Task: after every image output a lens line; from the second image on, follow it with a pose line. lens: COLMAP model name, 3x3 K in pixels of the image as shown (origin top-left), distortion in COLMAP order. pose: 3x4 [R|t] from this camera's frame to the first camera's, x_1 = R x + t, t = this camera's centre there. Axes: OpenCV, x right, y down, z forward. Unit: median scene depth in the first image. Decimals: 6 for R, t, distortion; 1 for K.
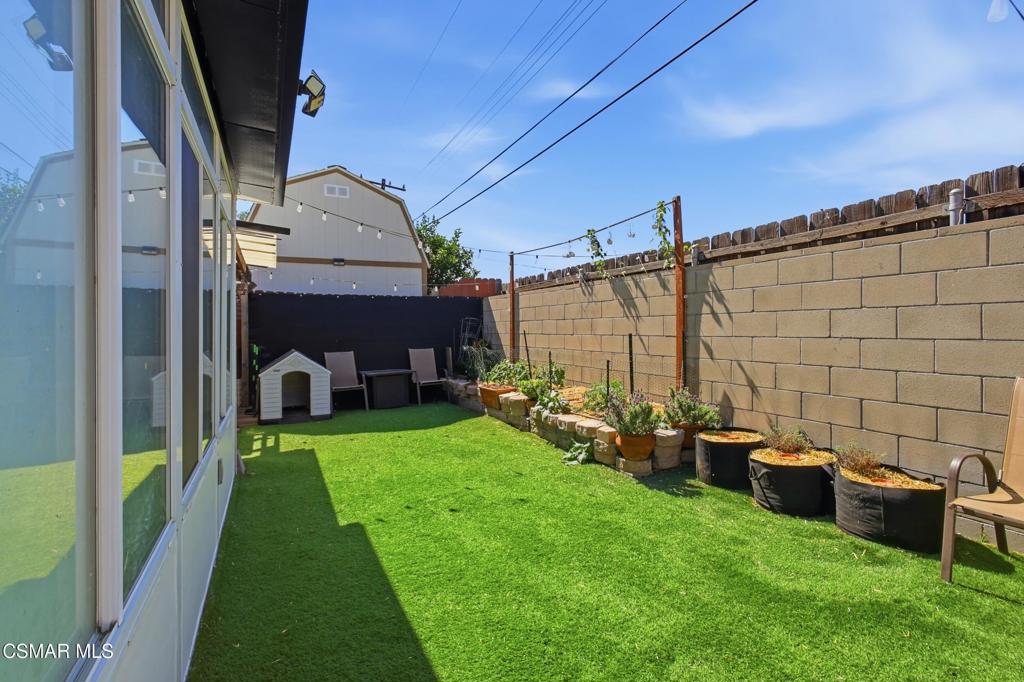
lens RADIAL K [[463.1, 0, 512.0], [0, 463.1, 341.0], [0, 0, 1]] dist [-0.039084, -0.000019]
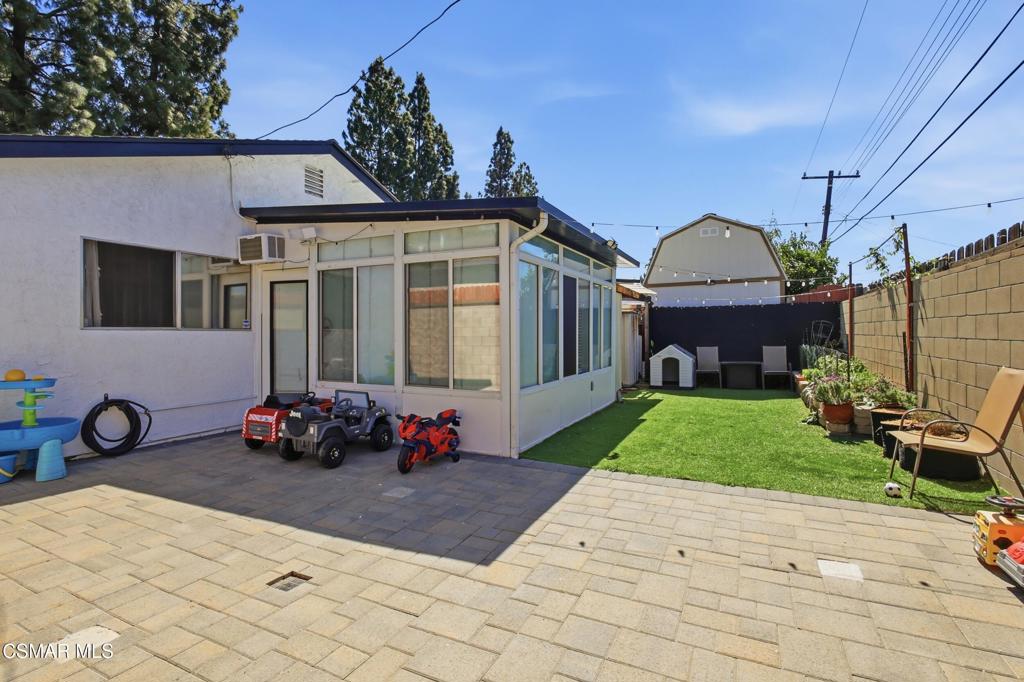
lens RADIAL K [[481.9, 0, 512.0], [0, 481.9, 341.0], [0, 0, 1]] dist [-0.002274, -0.000182]
pose [[0.592671, 0.015821, -0.805289, 0.462275], [-0.019807, 0.999791, 0.005065, 0.010535], [0.805201, 0.012949, 0.592861, -0.362396]]
